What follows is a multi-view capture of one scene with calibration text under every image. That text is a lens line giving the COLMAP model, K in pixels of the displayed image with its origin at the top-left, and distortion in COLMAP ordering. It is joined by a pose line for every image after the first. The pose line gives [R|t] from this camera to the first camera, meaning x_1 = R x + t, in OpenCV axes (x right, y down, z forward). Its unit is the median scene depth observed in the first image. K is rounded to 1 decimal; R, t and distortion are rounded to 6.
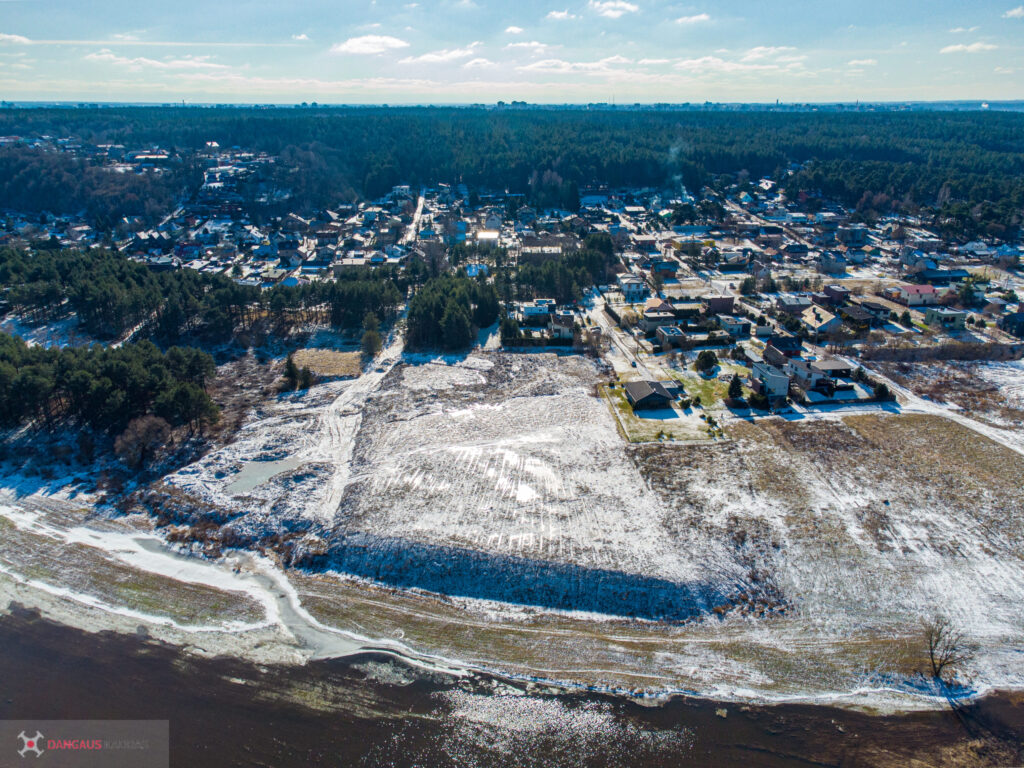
lens RADIAL K [[762.2, 0, 511.3], [0, 762.2, 386.8], [0, 0, 1]] dist [0.025024, -0.000191]
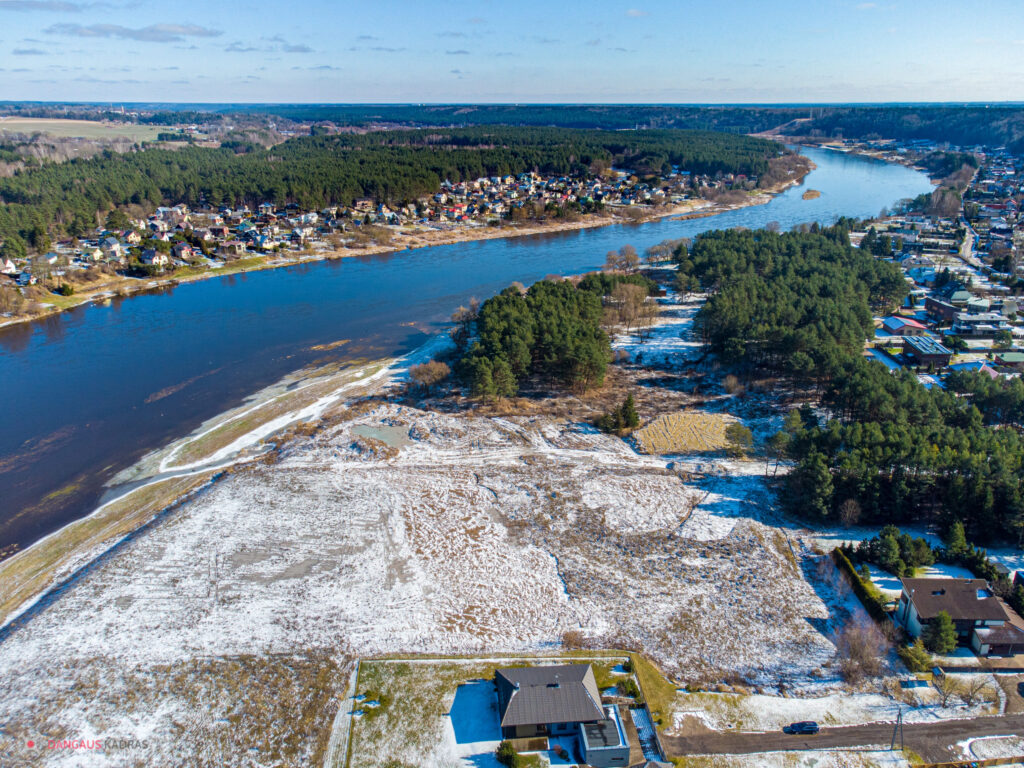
lens RADIAL K [[762.2, 0, 508.2], [0, 762.2, 388.0], [0, 0, 1]] dist [0.025024, -0.000191]
pose [[-0.029404, 0.354210, -0.934704, 0.970793], [-0.350719, 0.872002, 0.341482, -0.551493], [0.936019, 0.337859, 0.098588, 1.455034]]
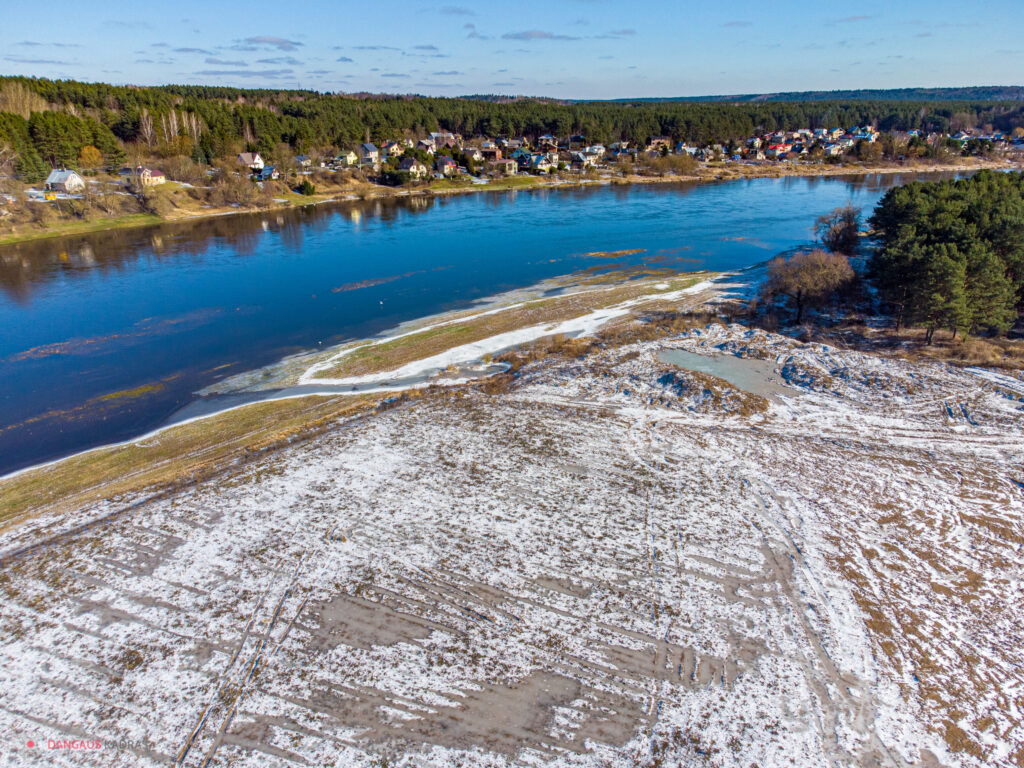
lens RADIAL K [[762.2, 0, 508.8], [0, 762.2, 376.3], [0, 0, 1]] dist [0.025024, -0.000191]
pose [[-0.369413, 0.317062, -0.873502, 0.277981], [-0.321966, 0.838098, 0.440374, -0.096569], [0.871706, 0.443918, -0.207521, 1.375107]]
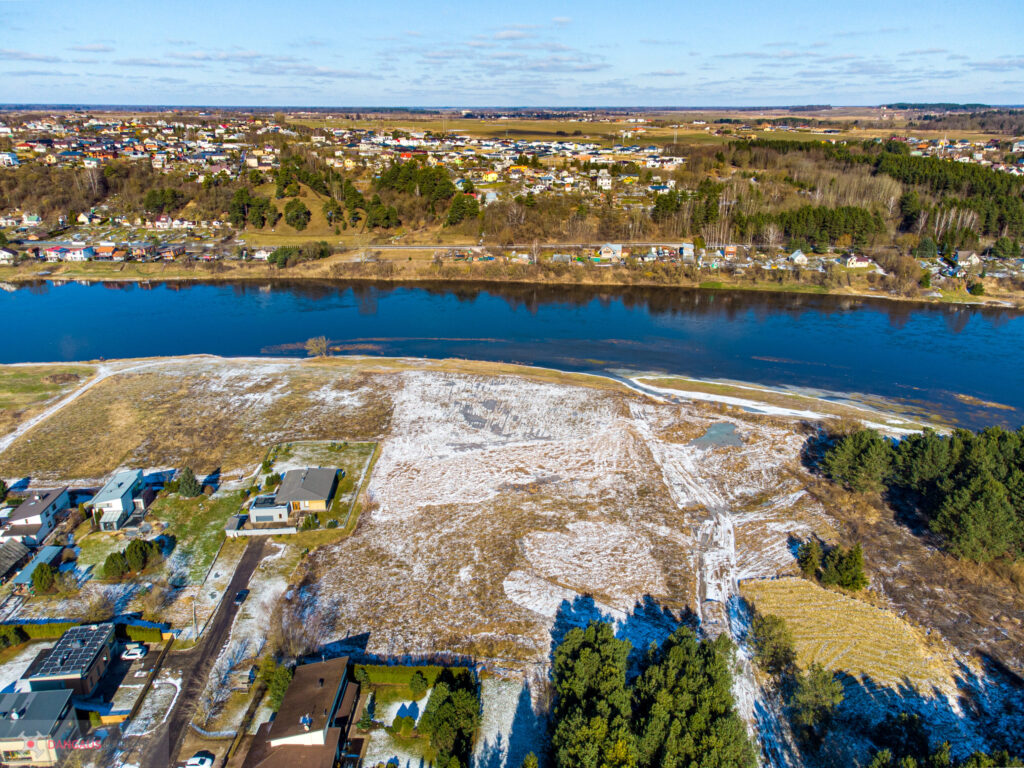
lens RADIAL K [[762.2, 0, 512.2], [0, 762.2, 386.9], [0, 0, 1]] dist [0.025024, -0.000191]
pose [[-0.999039, -0.015558, 0.040973, -0.094182], [0.015047, 0.756279, 0.654076, -0.960276], [-0.041163, 0.654064, -0.755318, 2.549177]]
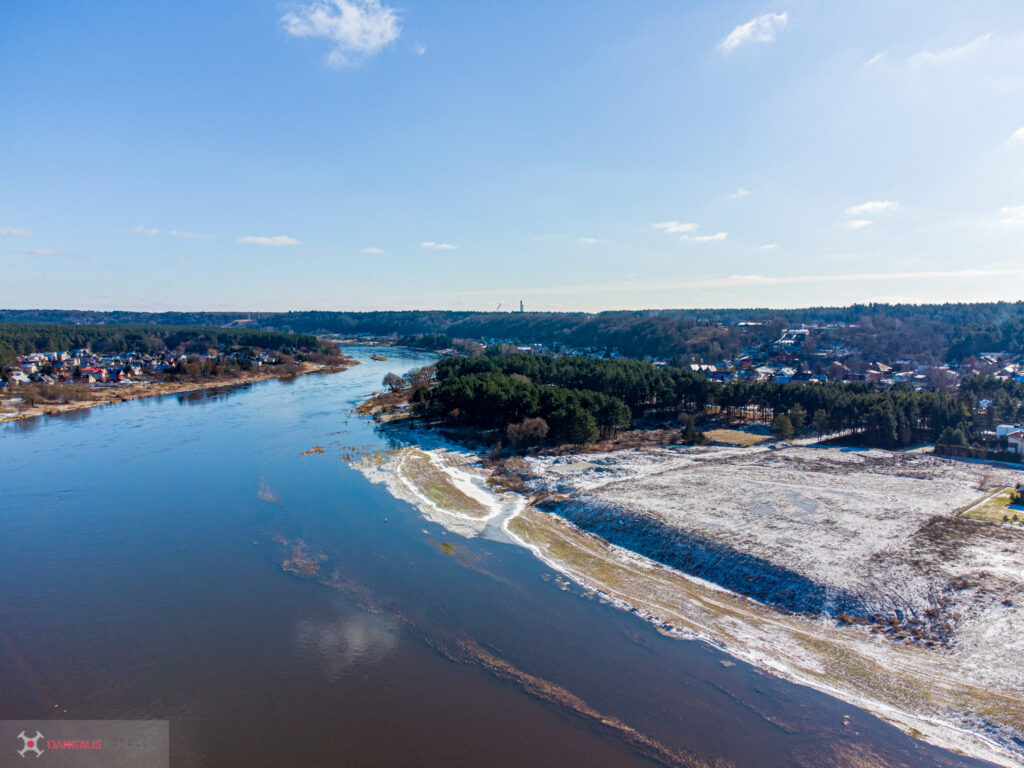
lens RADIAL K [[762.2, 0, 515.7], [0, 762.2, 382.9], [0, 0, 1]] dist [0.025024, -0.000191]
pose [[0.678237, 0.067399, -0.731746, 0.633193], [-0.268214, 0.949791, -0.161118, 0.290353], [0.684146, 0.305541, 0.662260, 0.157507]]
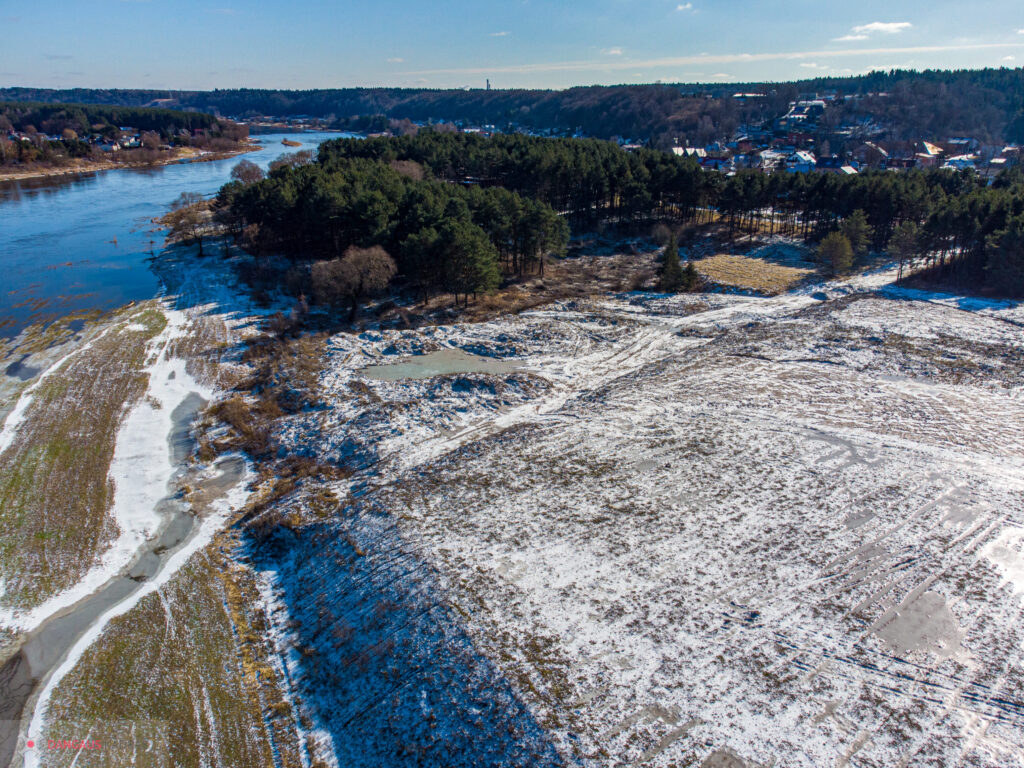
lens RADIAL K [[762.2, 0, 512.5], [0, 762.2, 385.7], [0, 0, 1]] dist [0.025024, -0.000191]
pose [[0.701454, 0.251509, -0.666863, 0.102830], [-0.258395, 0.961751, 0.090928, 0.090543], [0.664225, 0.108532, 0.739612, 0.888912]]
